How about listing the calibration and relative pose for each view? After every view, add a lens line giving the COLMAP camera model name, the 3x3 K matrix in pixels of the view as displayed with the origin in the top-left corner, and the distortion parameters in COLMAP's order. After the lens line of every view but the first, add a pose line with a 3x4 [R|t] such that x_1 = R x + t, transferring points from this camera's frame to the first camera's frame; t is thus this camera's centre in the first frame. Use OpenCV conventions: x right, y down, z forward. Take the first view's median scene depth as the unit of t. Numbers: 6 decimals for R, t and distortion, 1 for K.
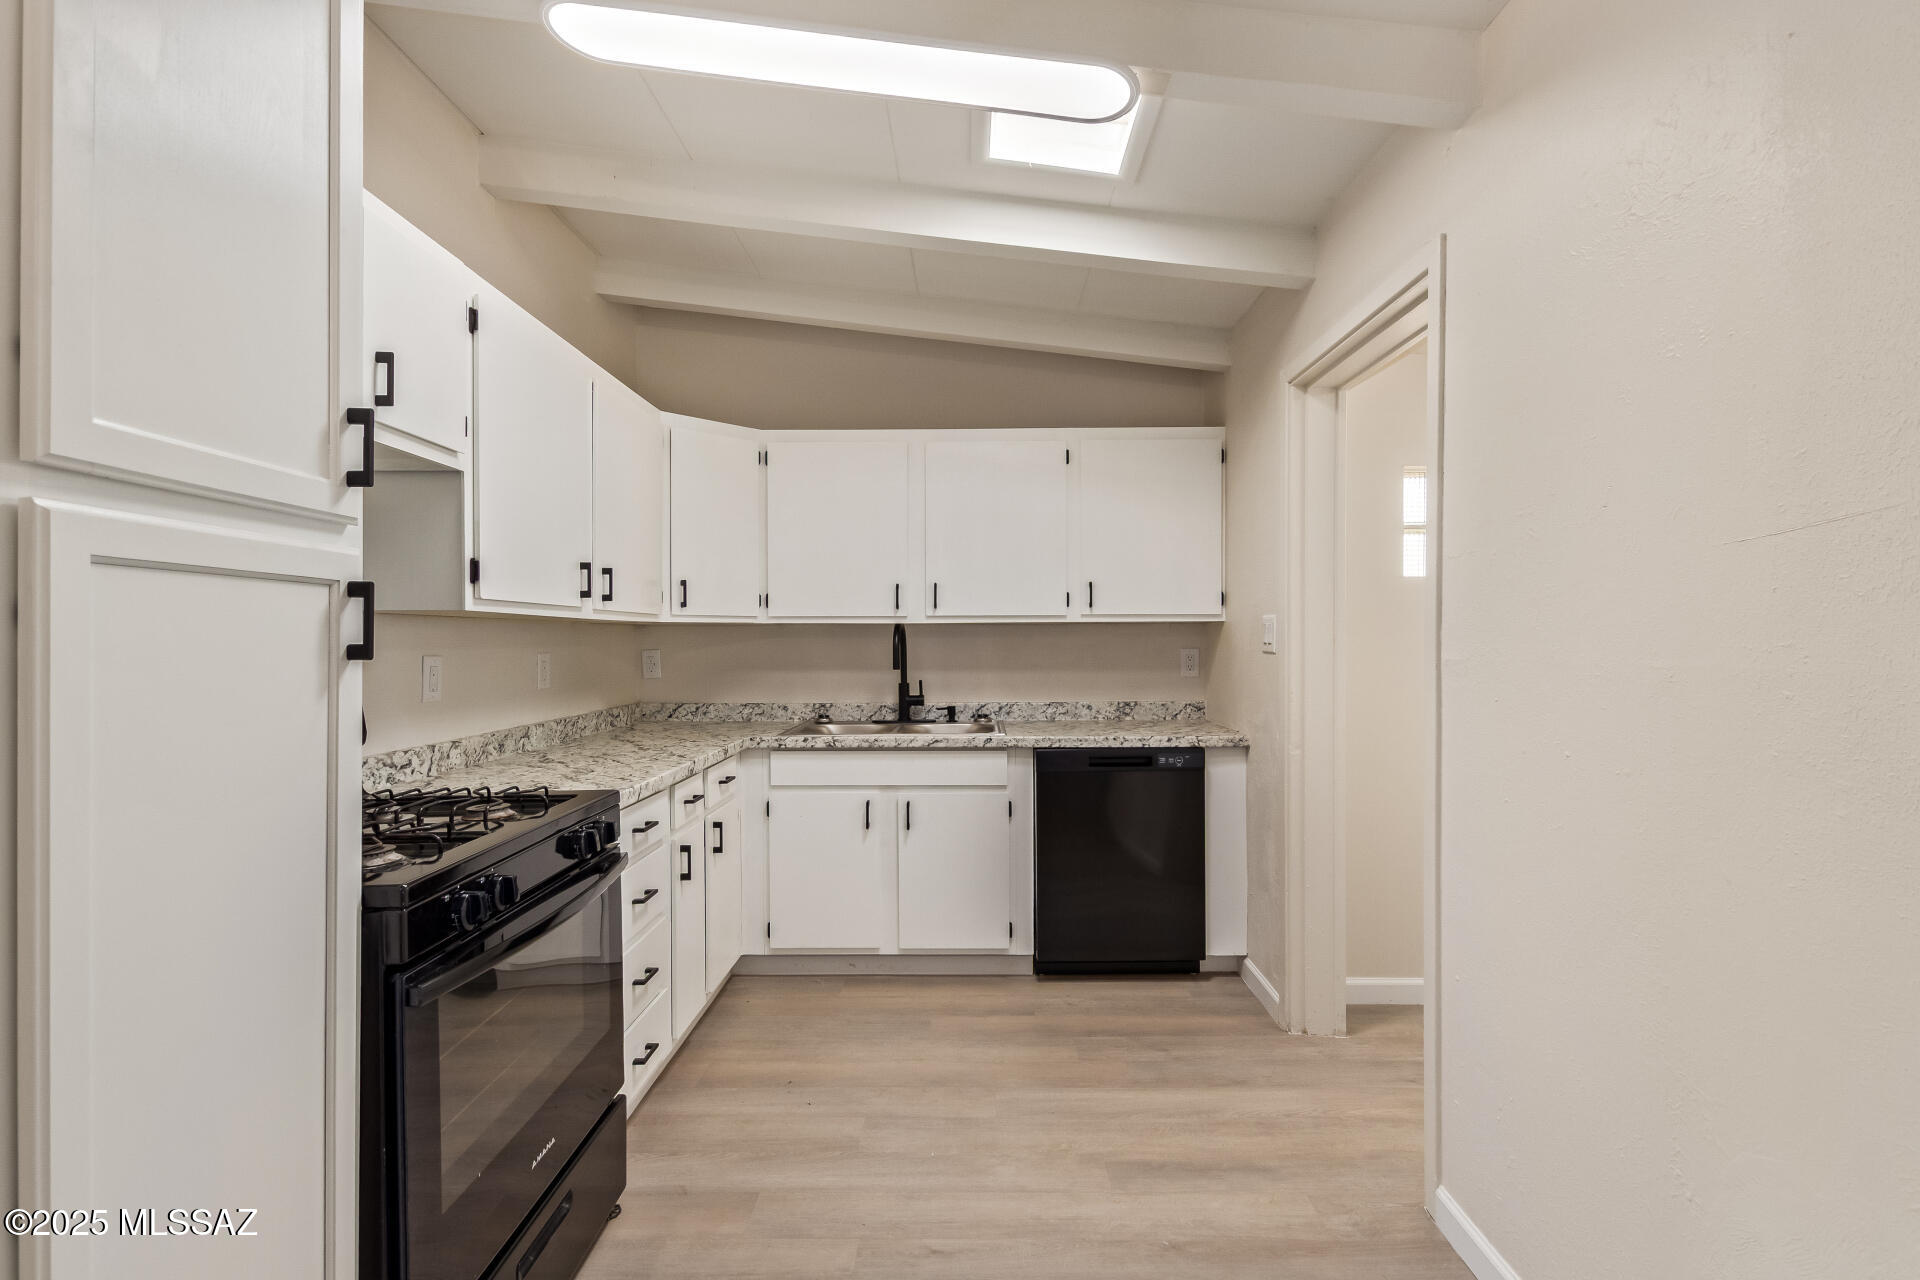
lens RADIAL K [[915.1, 0, 967.1], [0, 915.1, 646.8], [0, 0, 1]] dist [0.001041, 0.000279]
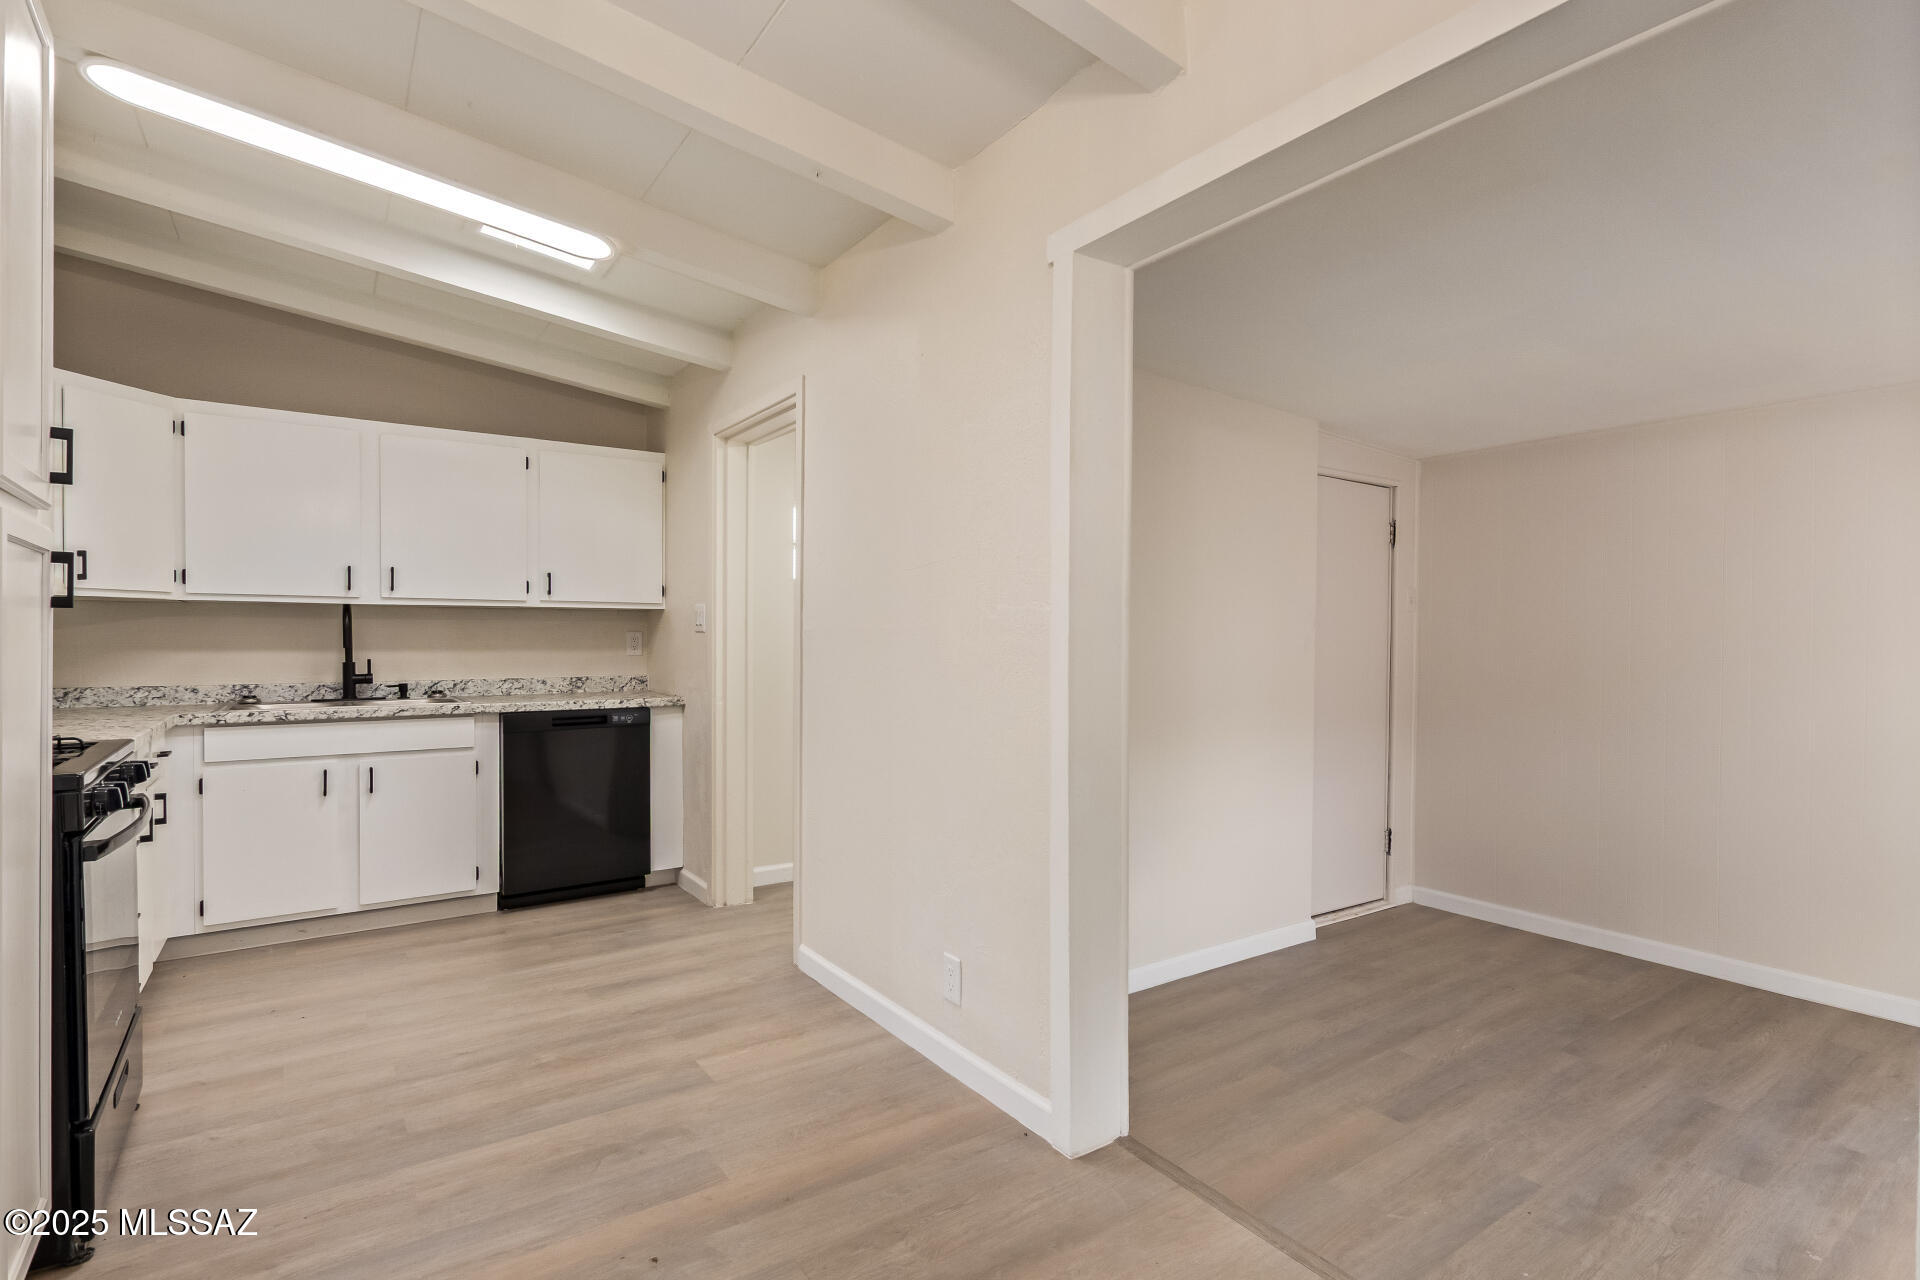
lens RADIAL K [[915.1, 0, 967.1], [0, 915.1, 646.8], [0, 0, 1]] dist [0.001041, 0.000279]
pose [[0.822191, 0.000778, 0.569211, -0.100278], [-0.003083, 0.999990, 0.003086, 0.020346], [-0.569204, -0.004292, 0.822185, -0.291503]]
